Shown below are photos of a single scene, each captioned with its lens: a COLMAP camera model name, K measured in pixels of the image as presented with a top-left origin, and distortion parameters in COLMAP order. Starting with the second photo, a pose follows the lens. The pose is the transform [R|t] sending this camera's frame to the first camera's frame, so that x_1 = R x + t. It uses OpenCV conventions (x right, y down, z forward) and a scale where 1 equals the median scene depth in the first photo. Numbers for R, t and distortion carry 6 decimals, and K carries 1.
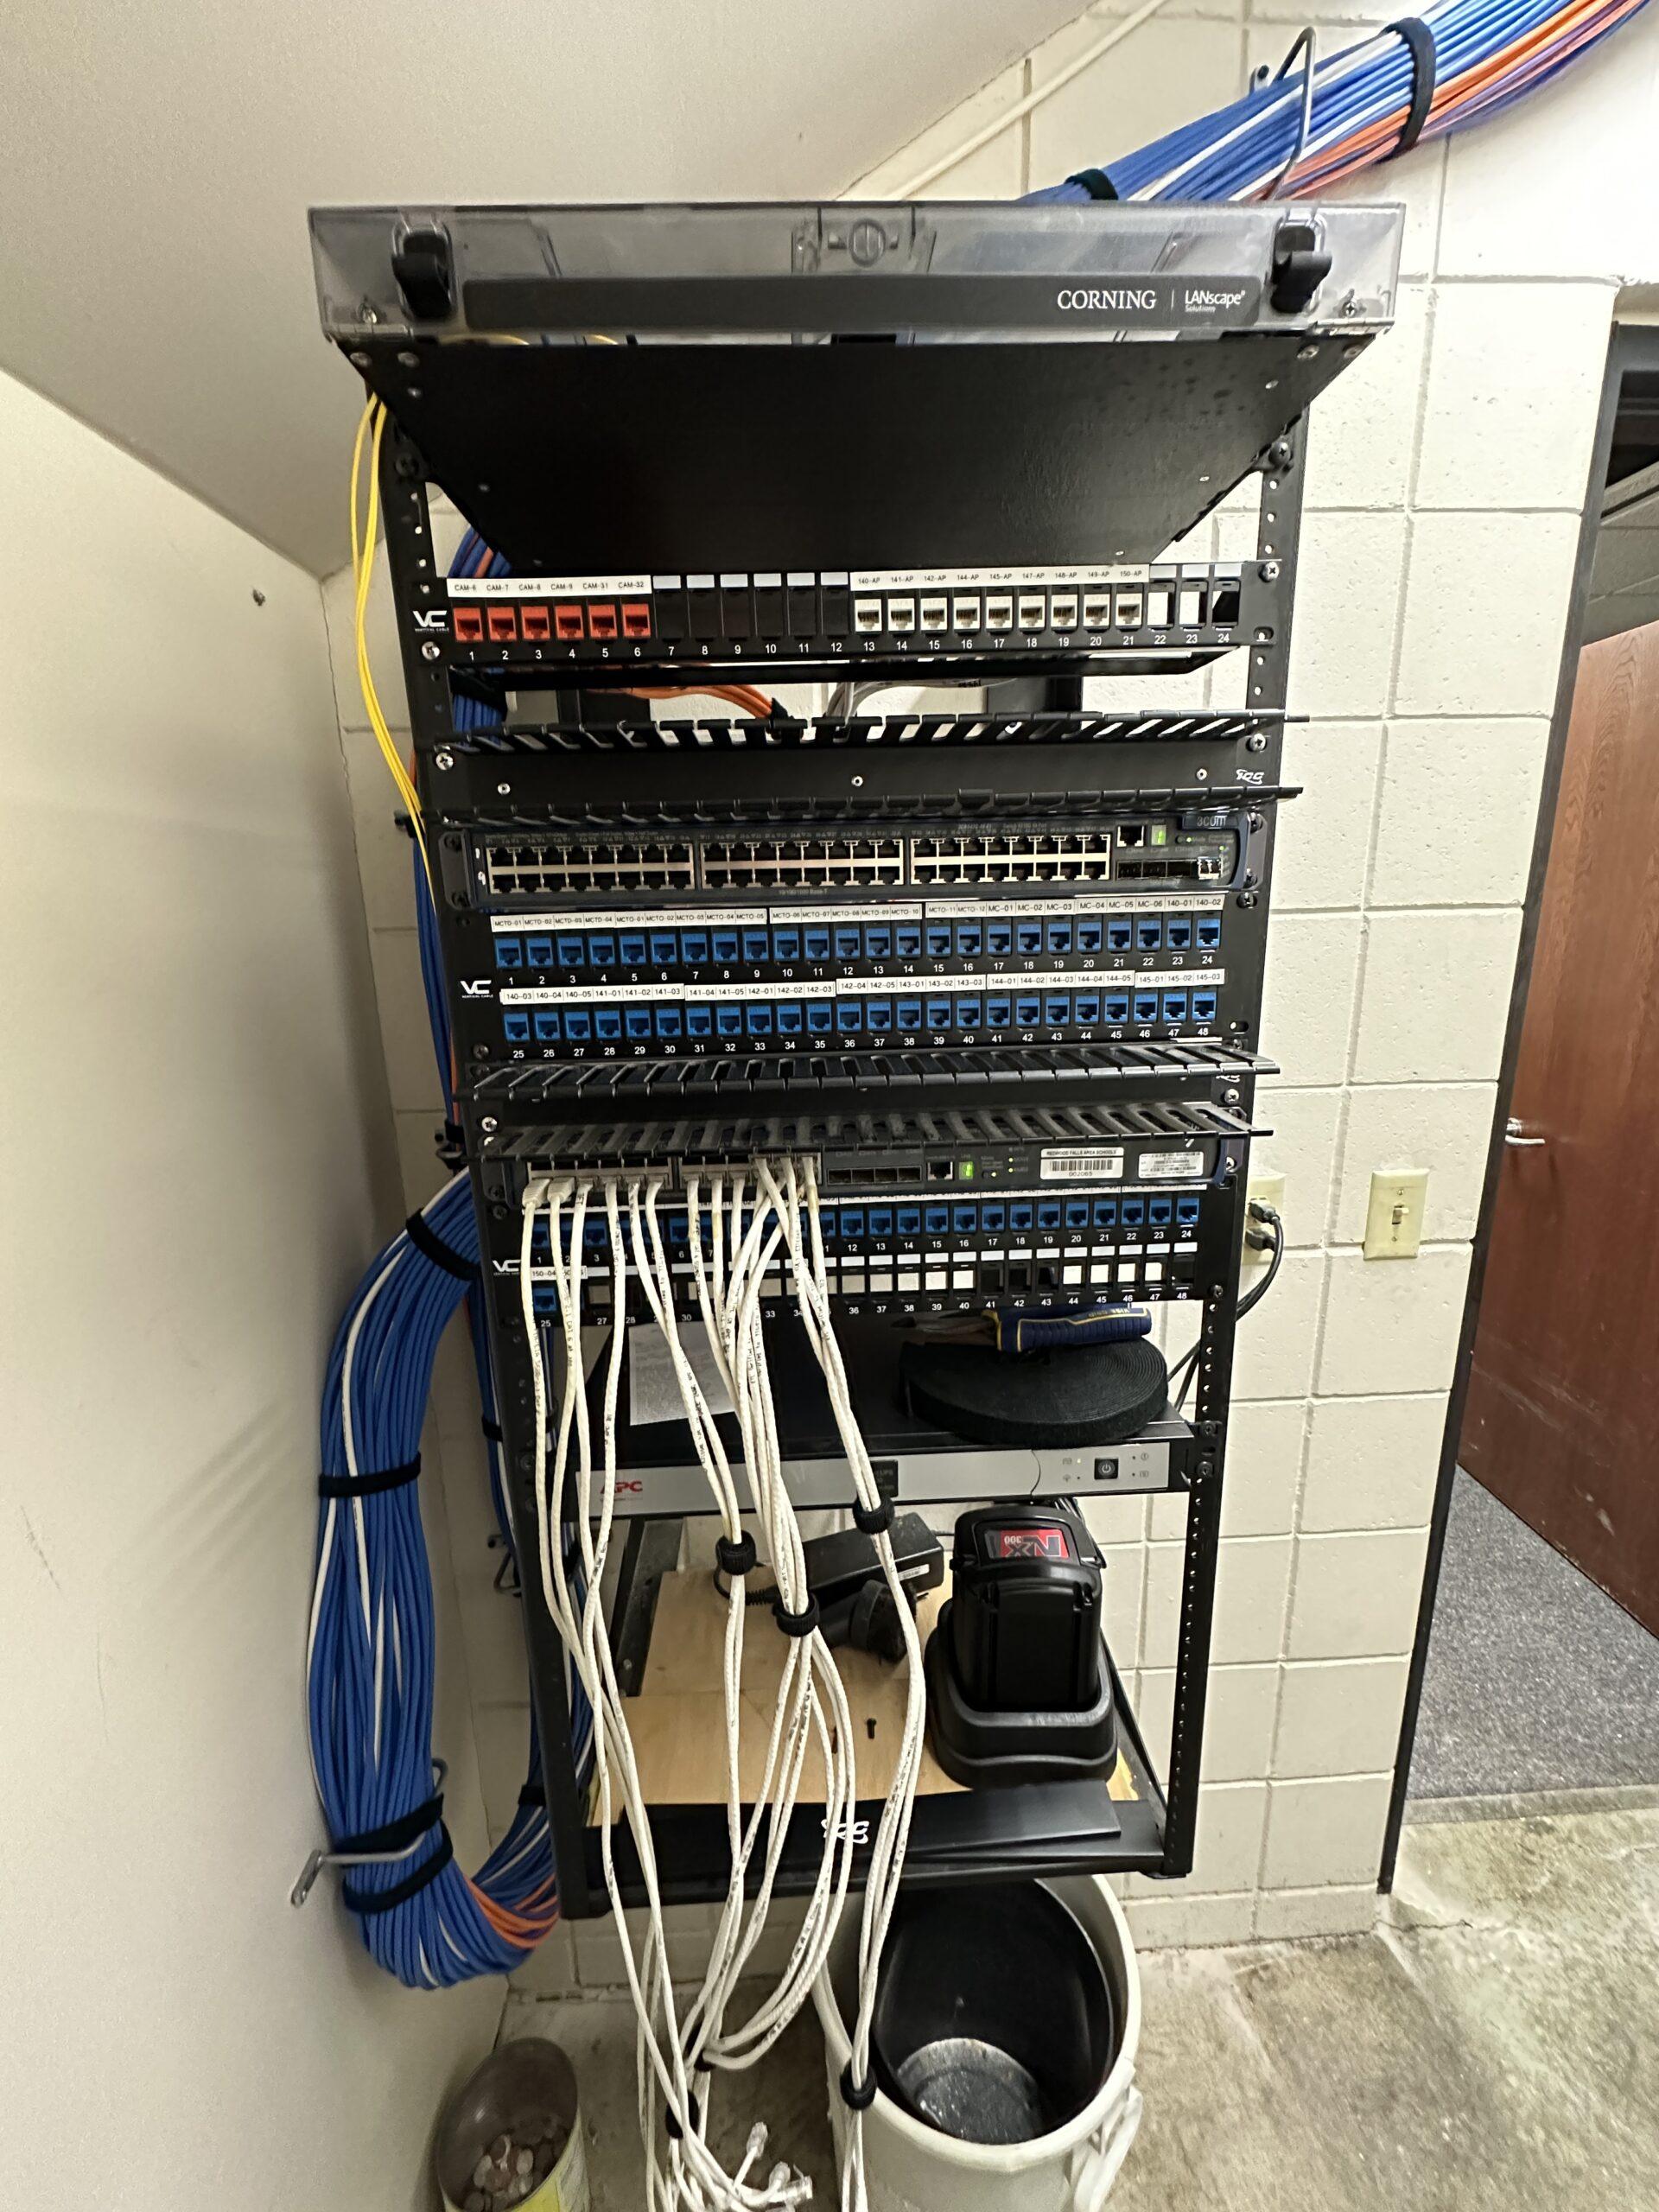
lens RADIAL K [[882.3, 0, 822.0], [0, 882.3, 1105.6], [0, 0, 1]] dist [-0.003187, 0.000212]
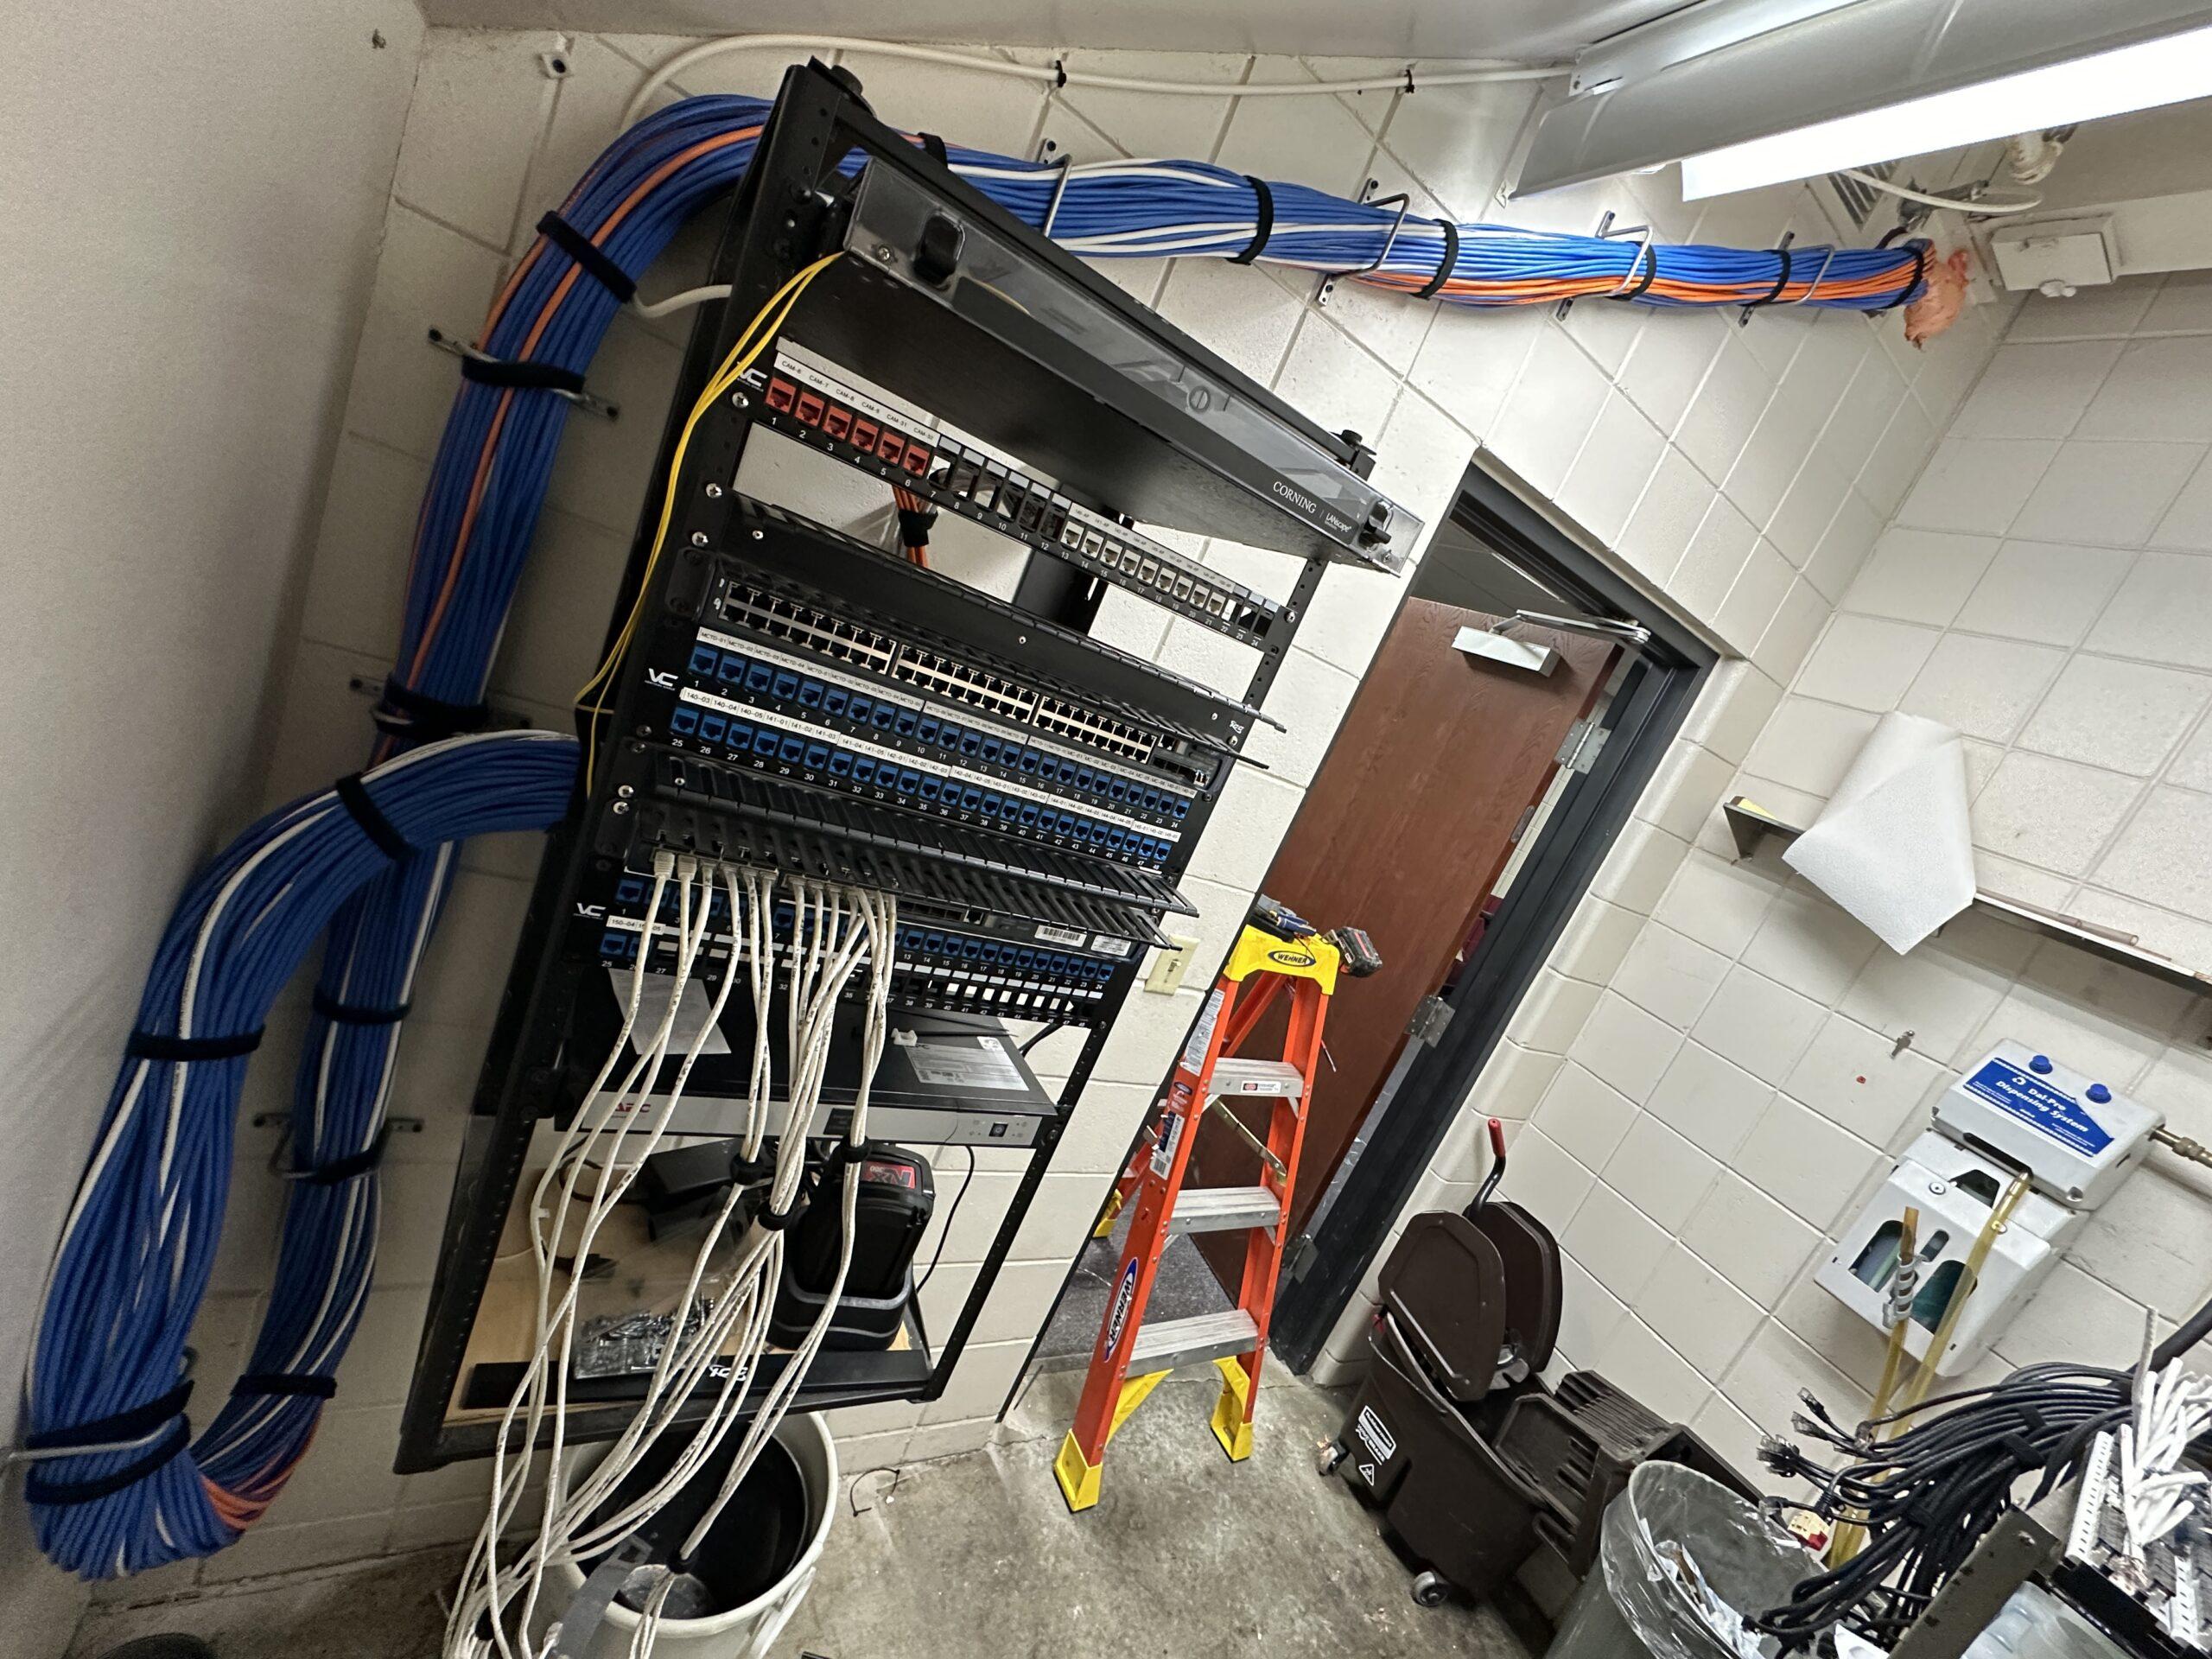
lens RADIAL K [[882.3, 0, 1111.6], [0, 882.3, 831.4], [0, 0, 1]] dist [-0.003187, 0.000212]
pose [[0.814480, 0.264292, 0.516501, -0.291637], [-0.317186, 0.948245, 0.014963, -0.094604], [-0.485815, -0.176014, 0.856156, -0.173130]]
